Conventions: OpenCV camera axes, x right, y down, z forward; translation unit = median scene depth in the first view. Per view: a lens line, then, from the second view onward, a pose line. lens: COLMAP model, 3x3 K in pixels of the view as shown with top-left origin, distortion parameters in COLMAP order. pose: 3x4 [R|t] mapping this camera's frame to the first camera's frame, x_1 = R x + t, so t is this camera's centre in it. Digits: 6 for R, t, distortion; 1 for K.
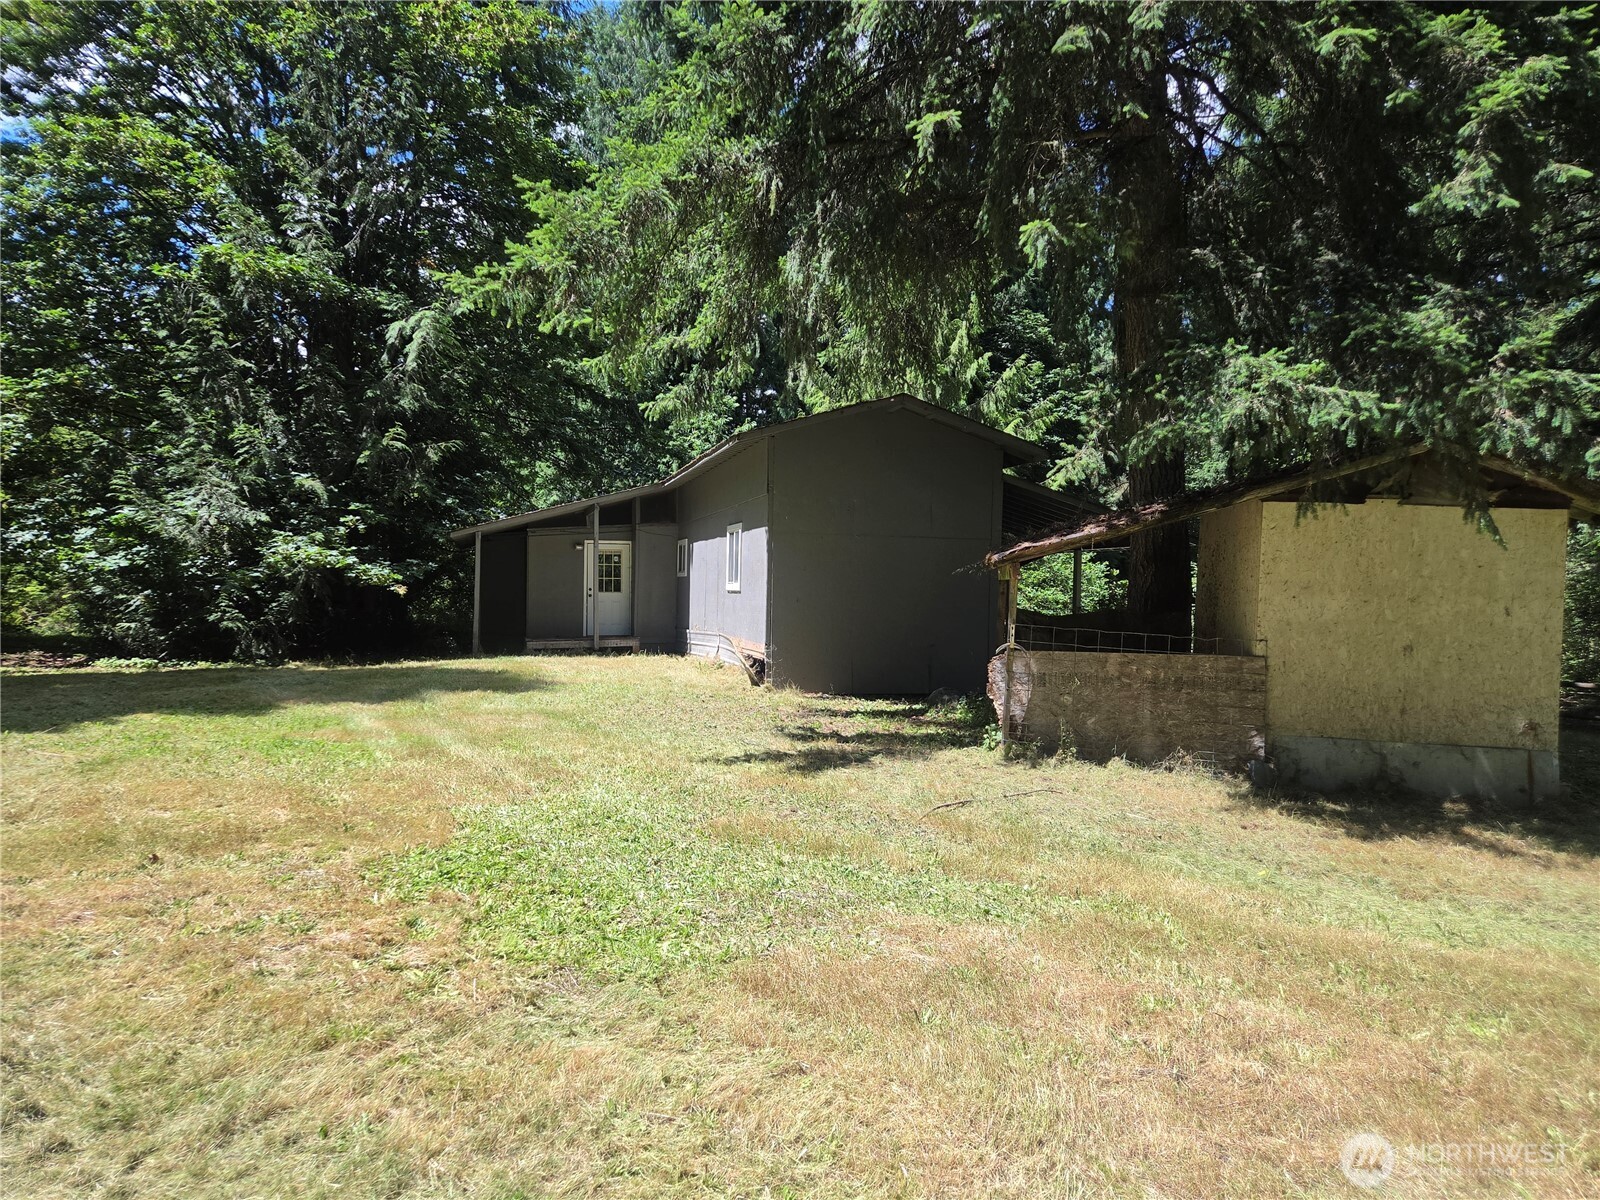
lens RADIAL K [[1058.4, 0, 807.4], [0, 1058.4, 620.0], [0, 0, 1]] dist [0.059045, -0.060238]
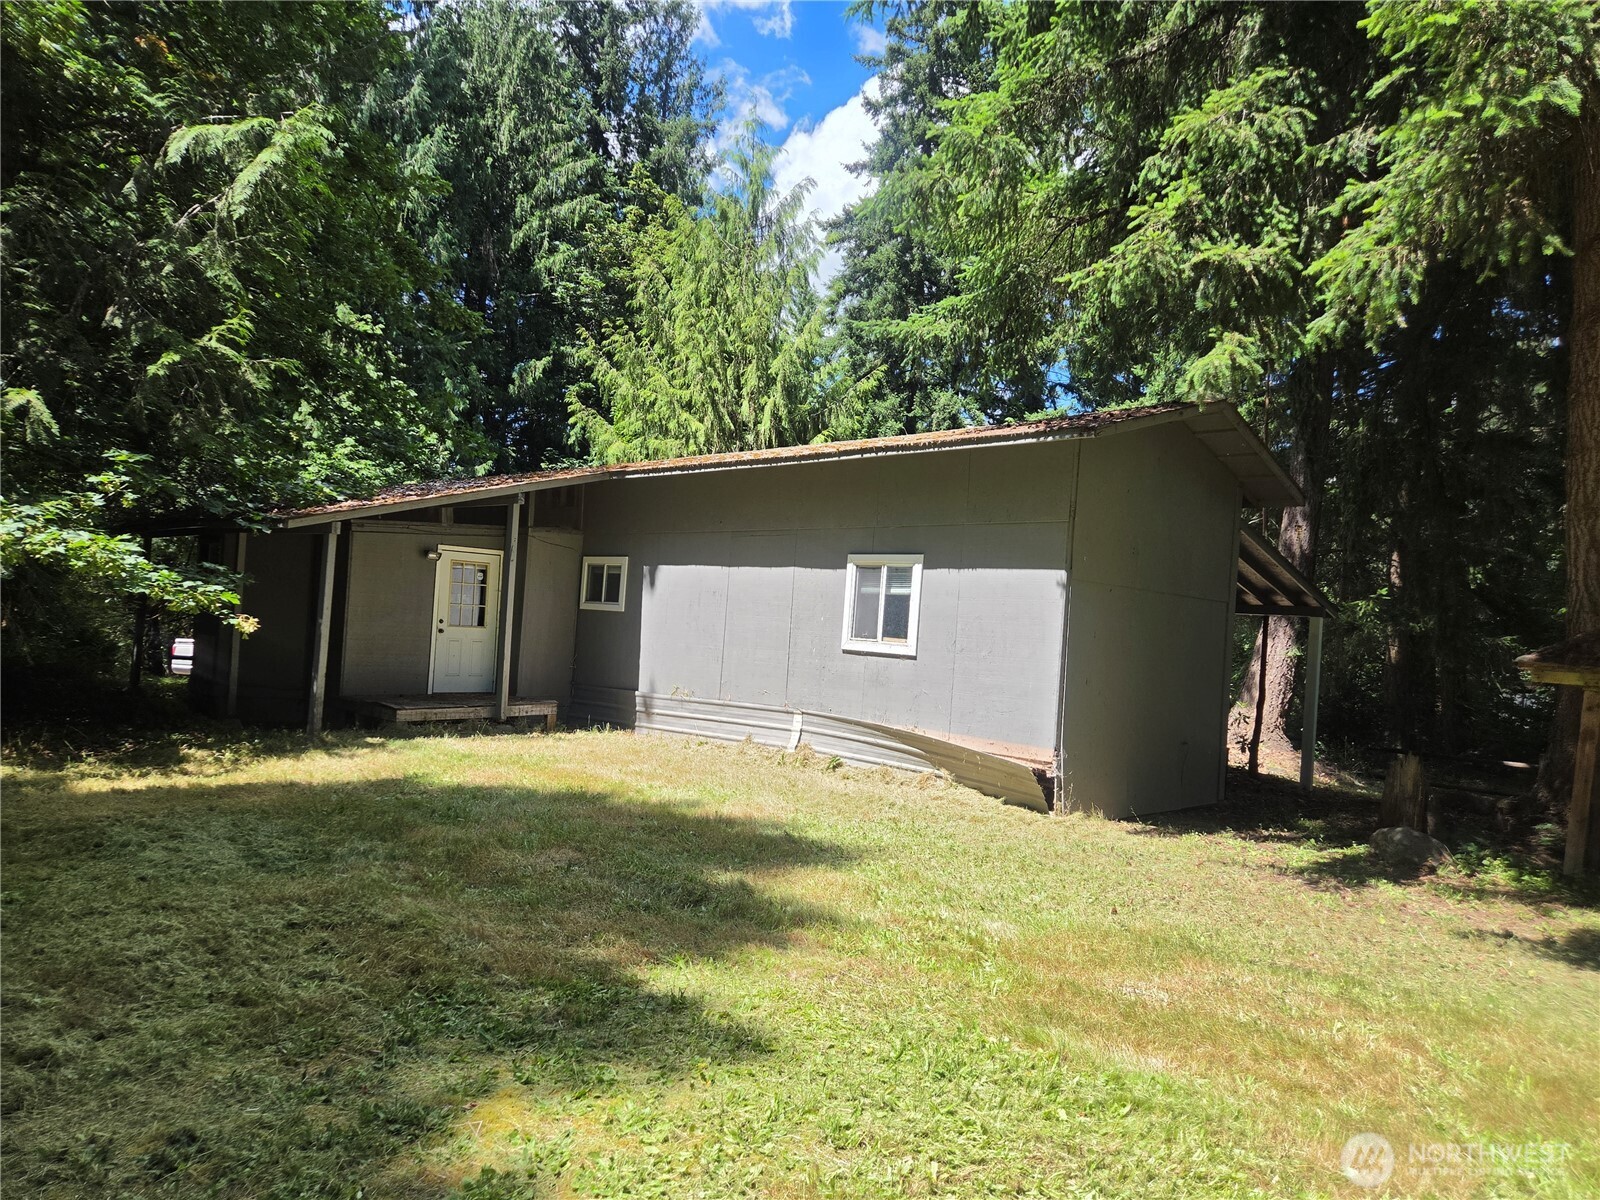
lens RADIAL K [[1058.4, 0, 807.4], [0, 1058.4, 620.0], [0, 0, 1]] dist [0.059045, -0.060238]
pose [[0.874439, 0.042400, 0.483279, -0.674787], [-0.037925, 0.999099, -0.019035, -0.052806], [-0.483651, -0.001683, 0.875259, 0.679015]]
